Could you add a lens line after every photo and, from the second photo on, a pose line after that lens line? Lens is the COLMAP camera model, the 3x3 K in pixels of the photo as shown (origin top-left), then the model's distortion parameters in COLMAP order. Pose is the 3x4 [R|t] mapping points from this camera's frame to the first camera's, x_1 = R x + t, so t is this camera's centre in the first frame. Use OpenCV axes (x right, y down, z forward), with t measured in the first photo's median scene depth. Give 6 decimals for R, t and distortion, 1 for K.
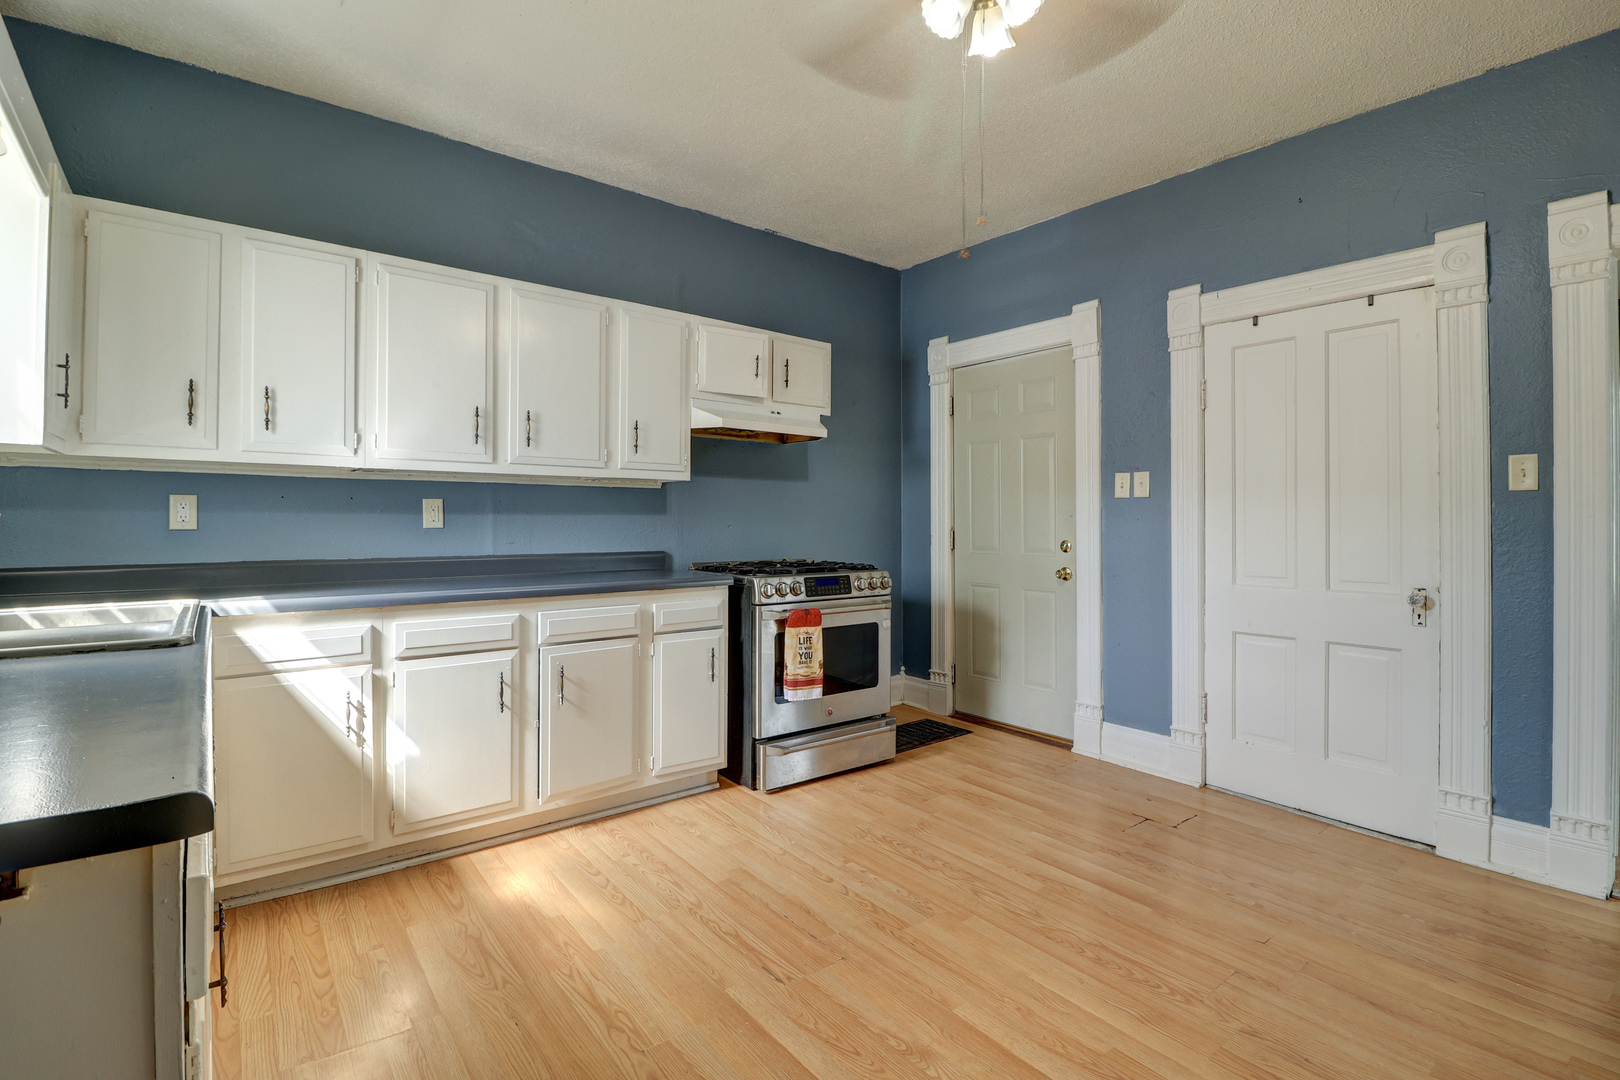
lens RADIAL K [[749.9, 0, 805.4], [0, 749.9, 525.3], [0, 0, 1]] dist [-0.011239, -0.005984]
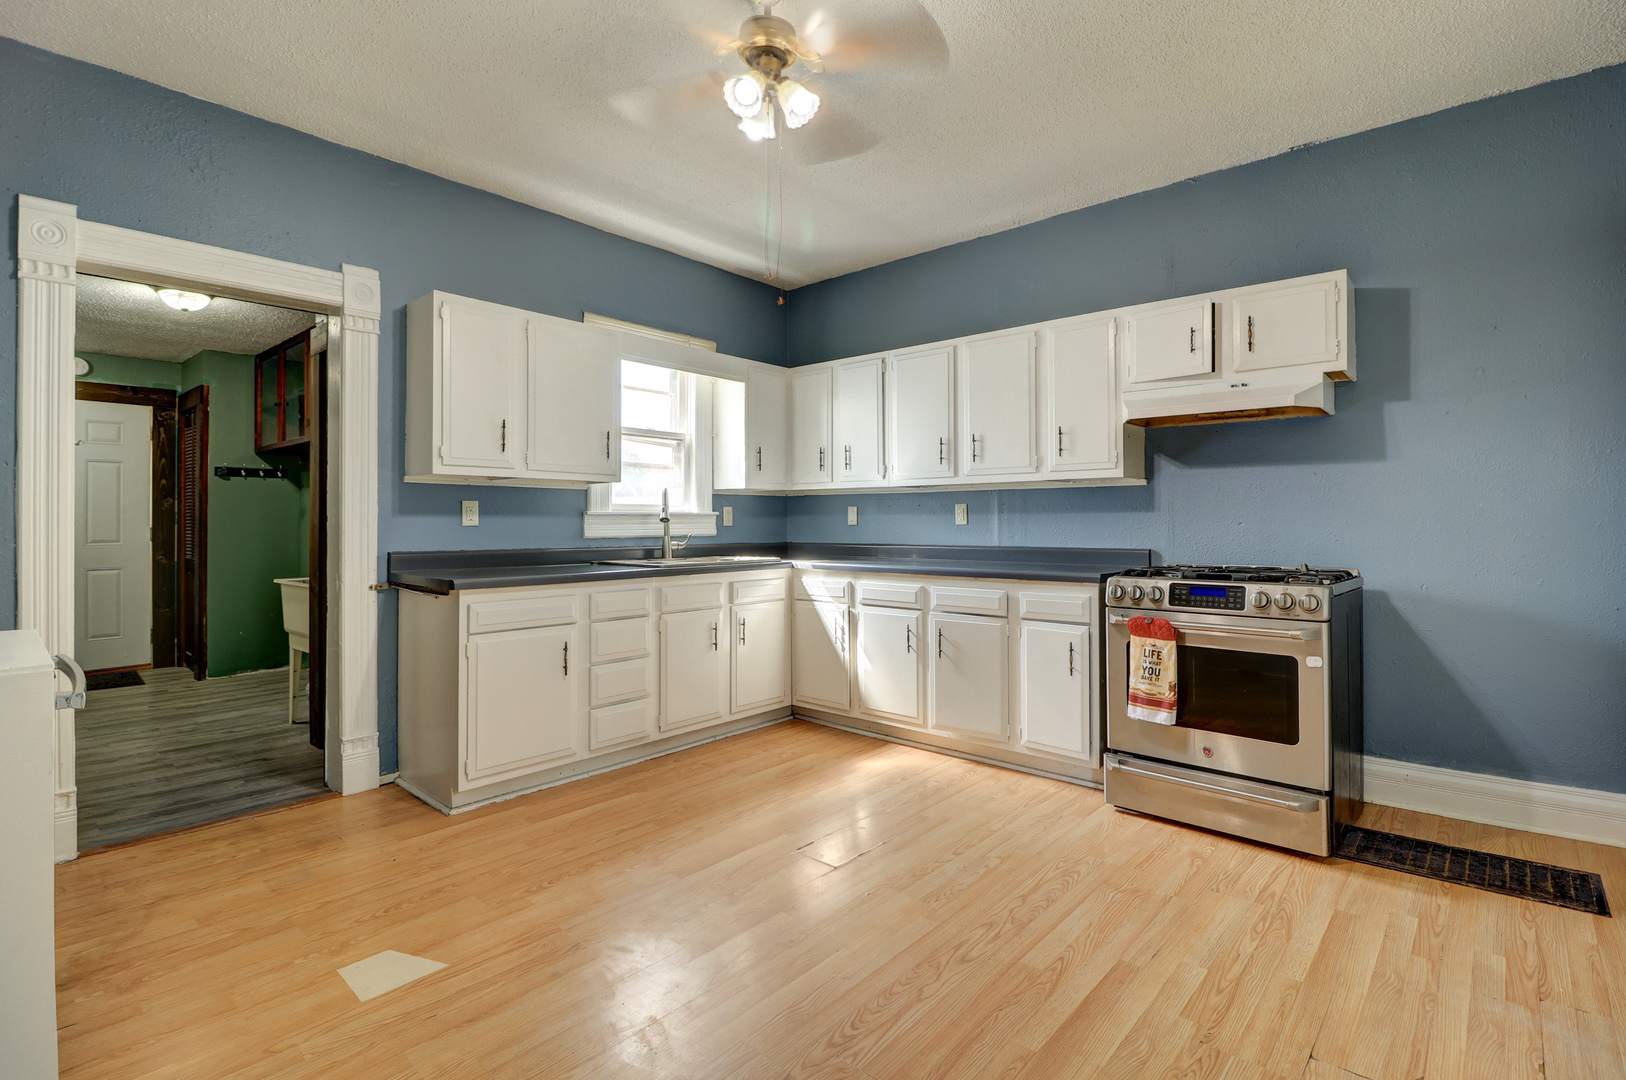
lens RADIAL K [[752.7, 0, 814.6], [0, 752.7, 519.5], [0, 0, 1]] dist [-0.011239, -0.005984]
pose [[0.175482, -0.006552, -0.984461, 0.961595], [-0.002348, 0.999972, -0.007074, 0.005341], [0.984480, 0.003553, 0.175461, 0.555576]]
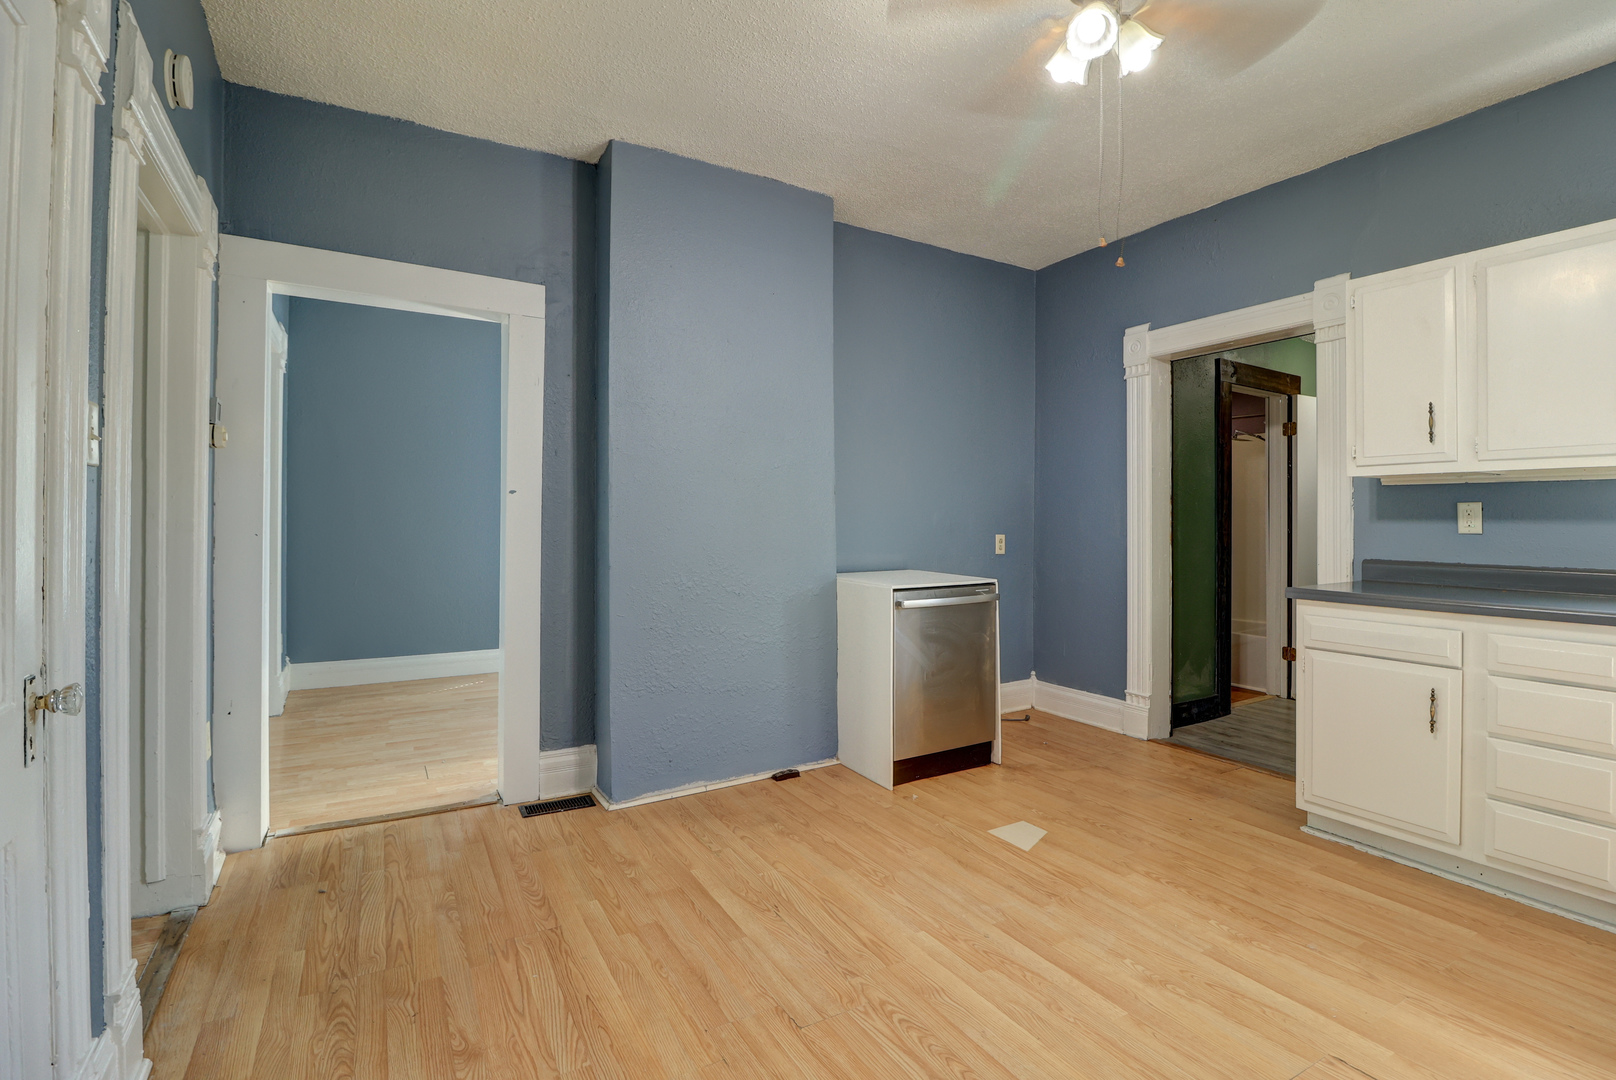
lens RADIAL K [[748.0, 0, 822.6], [0, 748.0, 523.4], [0, 0, 1]] dist [-0.011239, -0.005984]
pose [[-0.992539, -0.008377, 0.121636, 0.326666], [-0.007537, 0.999944, 0.007370, -0.006620], [-0.121691, 0.006398, -0.992547, 1.359108]]
